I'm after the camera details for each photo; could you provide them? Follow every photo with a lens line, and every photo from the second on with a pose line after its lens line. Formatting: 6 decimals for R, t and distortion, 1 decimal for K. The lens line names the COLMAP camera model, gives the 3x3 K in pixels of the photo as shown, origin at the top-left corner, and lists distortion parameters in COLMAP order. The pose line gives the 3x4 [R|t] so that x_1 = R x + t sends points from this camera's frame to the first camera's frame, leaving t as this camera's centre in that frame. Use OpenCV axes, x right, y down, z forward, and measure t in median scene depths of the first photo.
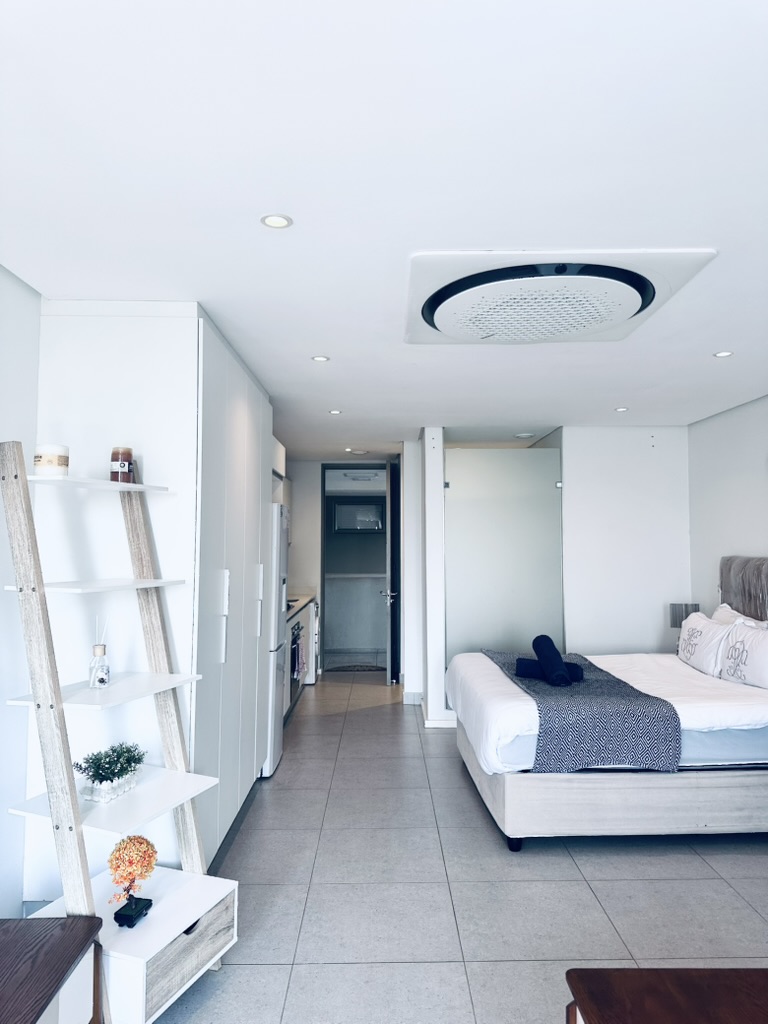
lens RADIAL K [[706.0, 0, 381.5], [0, 706.0, 503.0], [0, 0, 1]] dist [0.005193, -0.028487]
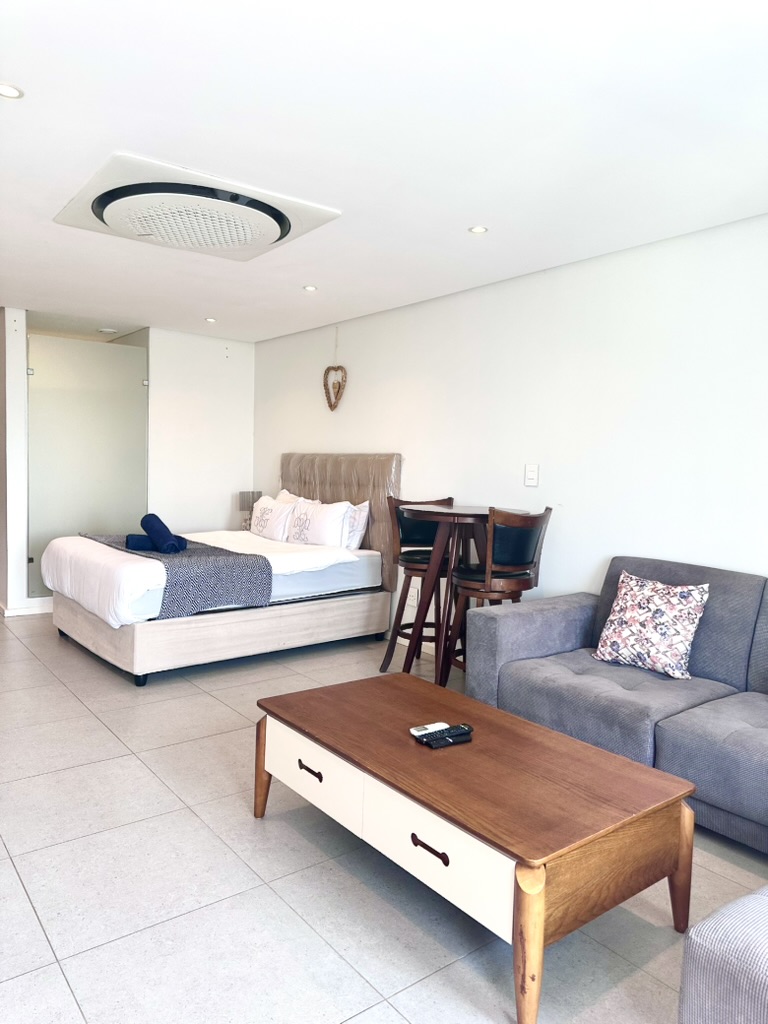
lens RADIAL K [[706.0, 0, 384.0], [0, 706.0, 518.1], [0, 0, 1]] dist [0.005193, -0.028487]
pose [[0.785976, -0.020368, 0.617922, -0.209690], [-0.068475, 0.990440, 0.119746, 0.039729], [-0.614454, -0.136430, 0.777067, -0.133382]]
